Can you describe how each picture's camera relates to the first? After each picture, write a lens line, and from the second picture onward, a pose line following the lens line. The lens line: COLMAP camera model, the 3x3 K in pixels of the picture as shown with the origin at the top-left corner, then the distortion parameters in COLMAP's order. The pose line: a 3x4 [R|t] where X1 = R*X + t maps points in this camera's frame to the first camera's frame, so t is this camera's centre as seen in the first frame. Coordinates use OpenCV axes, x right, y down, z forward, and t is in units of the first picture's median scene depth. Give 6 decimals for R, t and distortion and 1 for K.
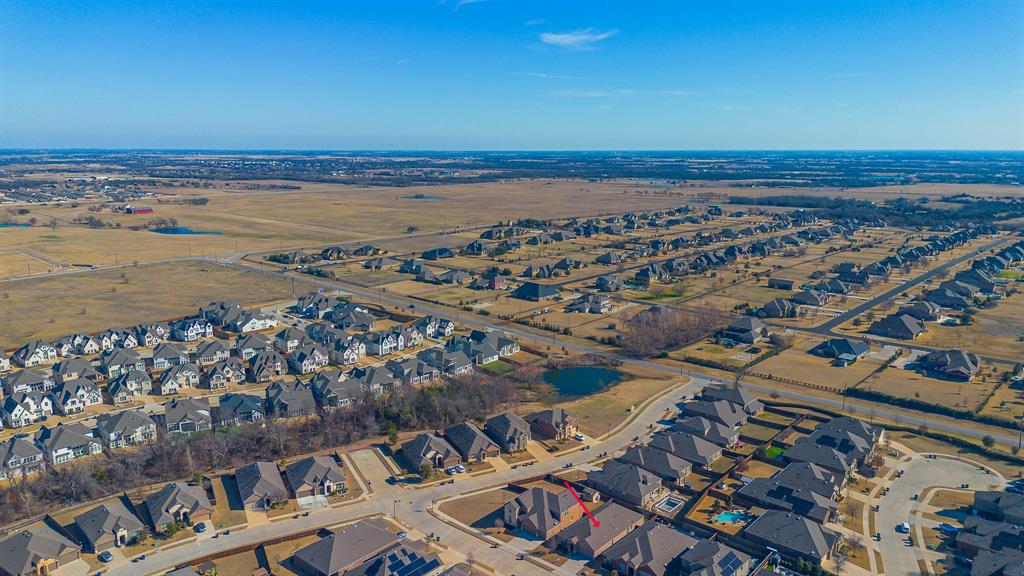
lens RADIAL K [[723.8, 0, 512.0], [0, 723.8, 288.0], [0, 0, 1]] dist [0.115384, -0.144390]
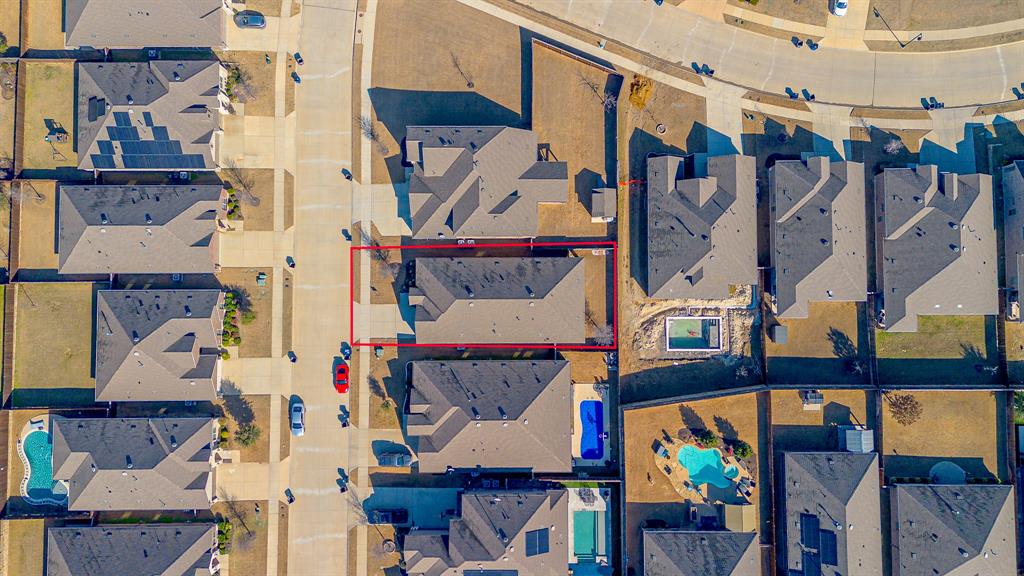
lens RADIAL K [[723.8, 0, 512.0], [0, 723.8, 288.0], [0, 0, 1]] dist [0.115384, -0.144390]
pose [[0.664653, 0.746249, -0.036734, 0.079449], [-0.140012, 0.172696, 0.974973, -0.105991], [0.733916, -0.642876, 0.219267, 0.508446]]
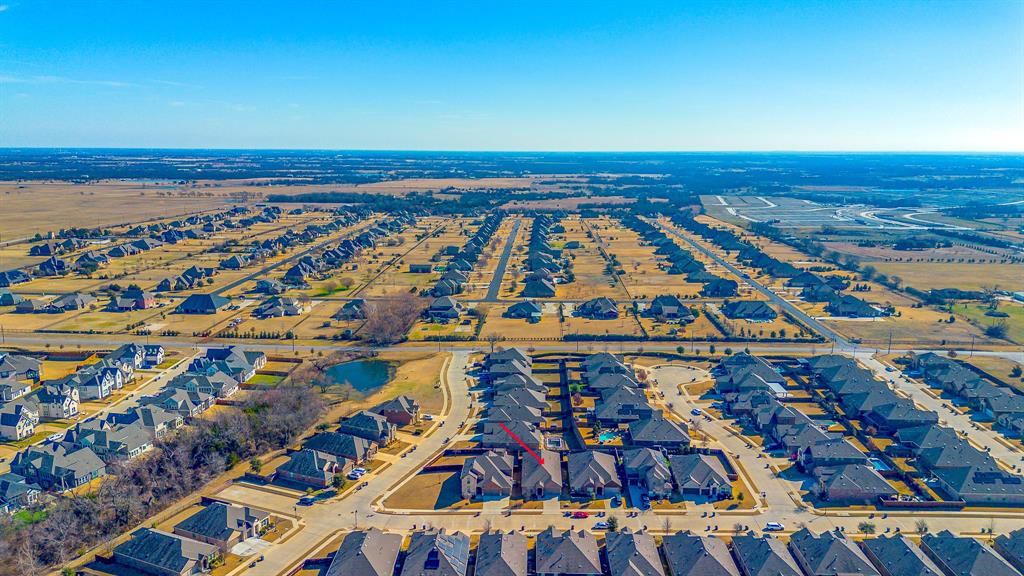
lens RADIAL K [[723.8, 0, 512.0], [0, 723.8, 288.0], [0, 0, 1]] dist [0.115384, -0.144390]
pose [[0.770512, -0.122282, 0.625587, -0.345239], [0.121272, 0.991623, 0.044464, -0.012091], [-0.625783, 0.041606, 0.778886, 0.061207]]
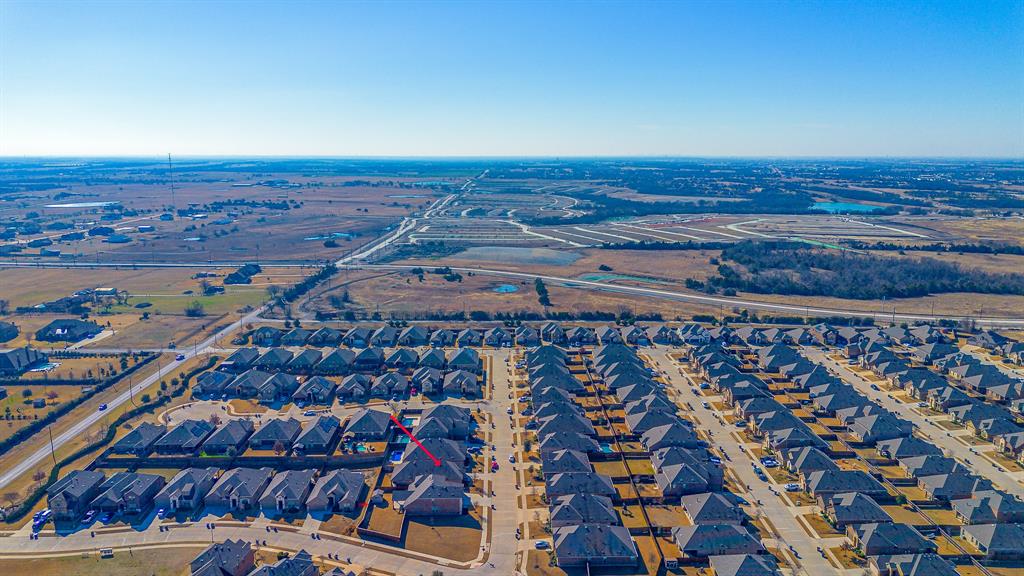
lens RADIAL K [[723.8, 0, 512.0], [0, 723.8, 288.0], [0, 0, 1]] dist [0.115384, -0.144390]
pose [[-0.678183, -0.140014, 0.721432, -0.480332], [0.139078, 0.939490, 0.313074, -0.200721], [-0.721613, 0.312657, -0.617673, 0.894695]]
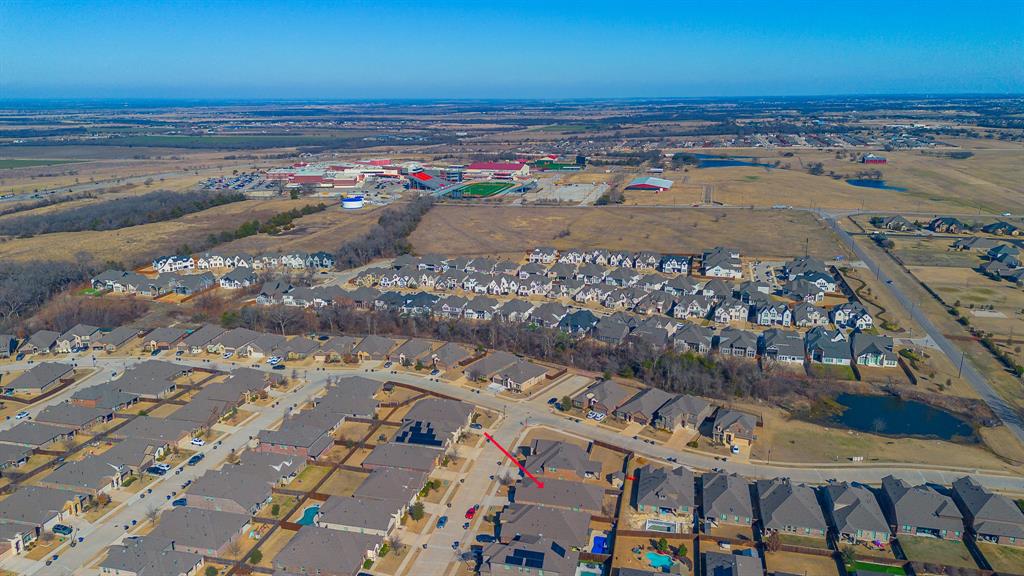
lens RADIAL K [[723.8, 0, 512.0], [0, 723.8, 288.0], [0, 0, 1]] dist [0.115384, -0.144390]
pose [[0.471577, 0.227318, -0.852022, 0.514222], [-0.165428, 0.971854, 0.167728, -0.068519], [0.866169, 0.061852, 0.495909, 0.231325]]
